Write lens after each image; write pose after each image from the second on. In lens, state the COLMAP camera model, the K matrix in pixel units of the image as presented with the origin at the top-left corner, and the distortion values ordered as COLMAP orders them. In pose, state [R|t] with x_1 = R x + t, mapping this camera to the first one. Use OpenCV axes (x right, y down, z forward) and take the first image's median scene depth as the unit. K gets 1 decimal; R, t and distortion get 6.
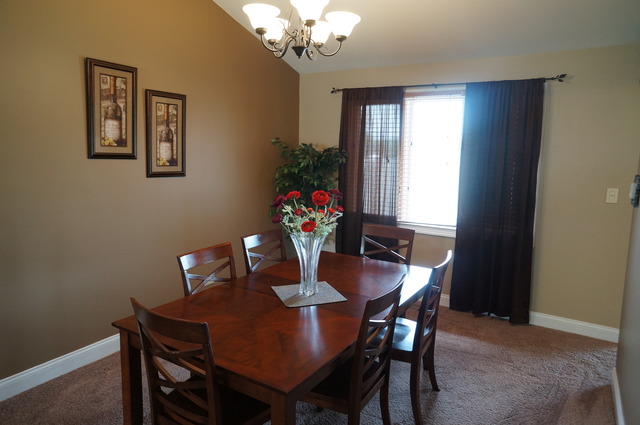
lens RADIAL K [[433.7, 0, 320.5], [0, 433.7, 210.2], [0, 0, 1]] dist [-0.061660, 0.091615]
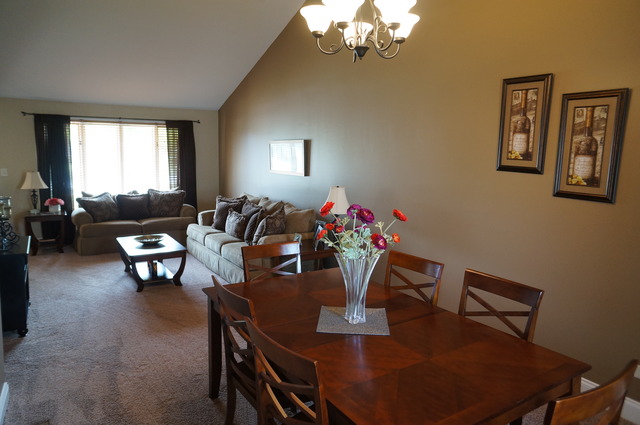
lens RADIAL K [[433.7, 0, 320.5], [0, 433.7, 210.2], [0, 0, 1]] dist [-0.061660, 0.091615]
pose [[-0.429054, 0.092274, -0.898553, 0.635747], [-0.161622, 0.970873, 0.176875, -0.138022], [0.888702, 0.221115, -0.401643, 1.026273]]
